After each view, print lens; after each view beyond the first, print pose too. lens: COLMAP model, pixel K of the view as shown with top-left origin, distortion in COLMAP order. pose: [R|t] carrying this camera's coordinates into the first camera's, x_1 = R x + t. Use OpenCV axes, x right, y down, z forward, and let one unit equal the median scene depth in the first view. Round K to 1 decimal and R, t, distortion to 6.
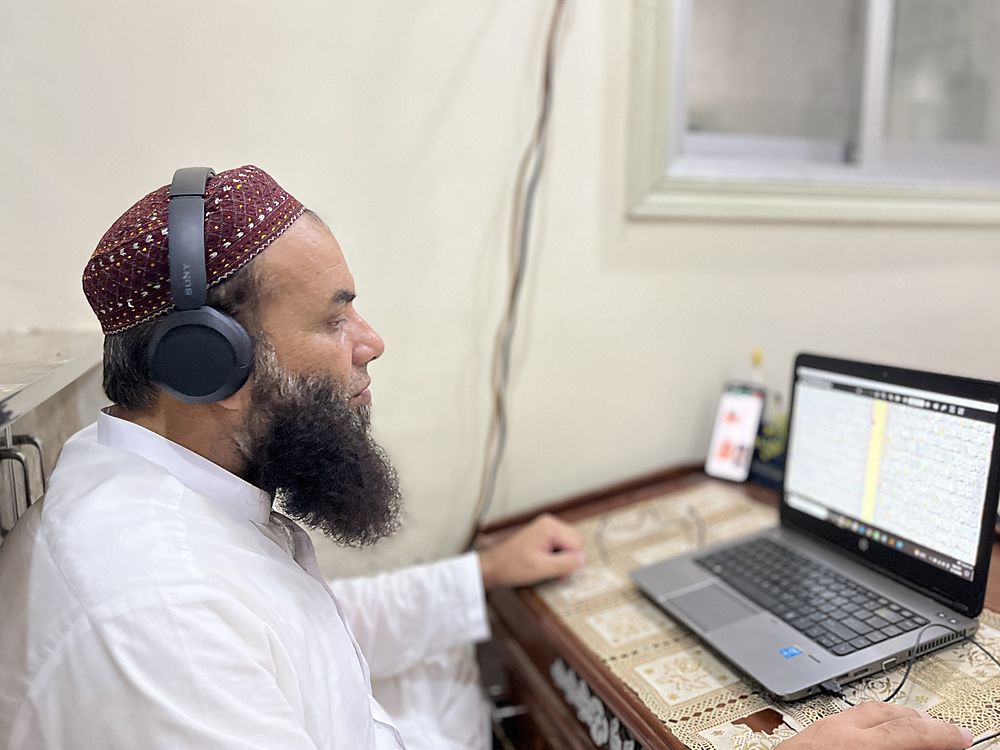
lens RADIAL K [[859.8, 0, 525.0], [0, 859.8, 371.3], [0, 0, 1]] dist [0.015319, 0.009269]
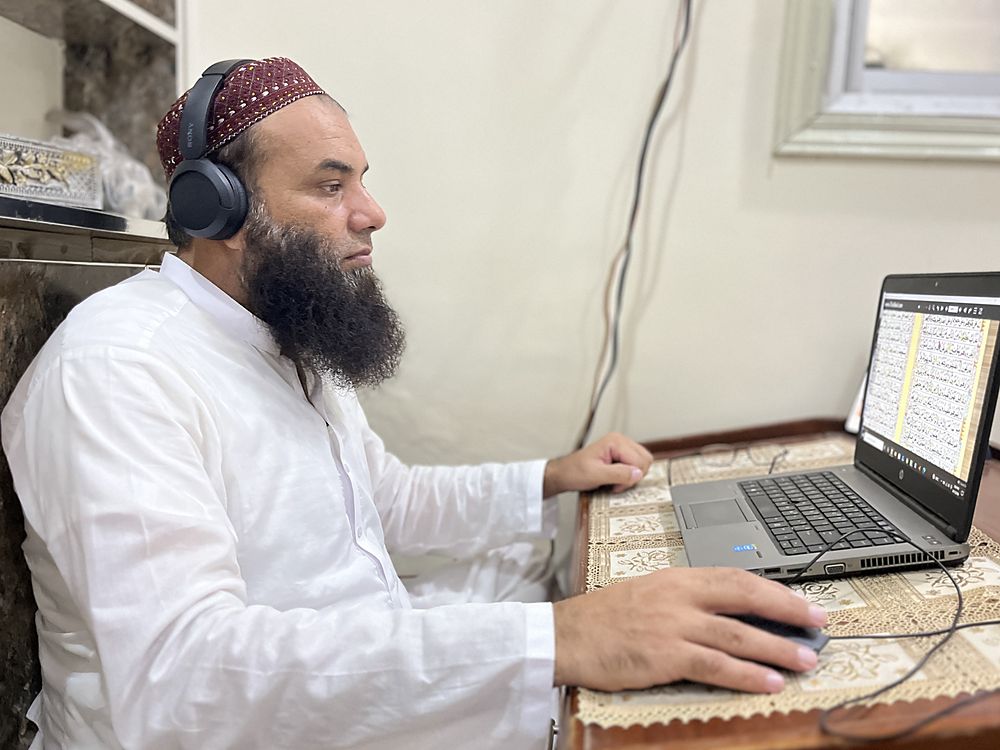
lens RADIAL K [[859.8, 0, 525.0], [0, 859.8, 371.3], [0, 0, 1]] dist [0.015319, 0.009269]
pose [[0.914673, 0.076172, -0.396951, 0.451203], [-0.085779, 0.996293, -0.006477, 0.157567], [0.394987, 0.039974, 0.917817, 0.020962]]
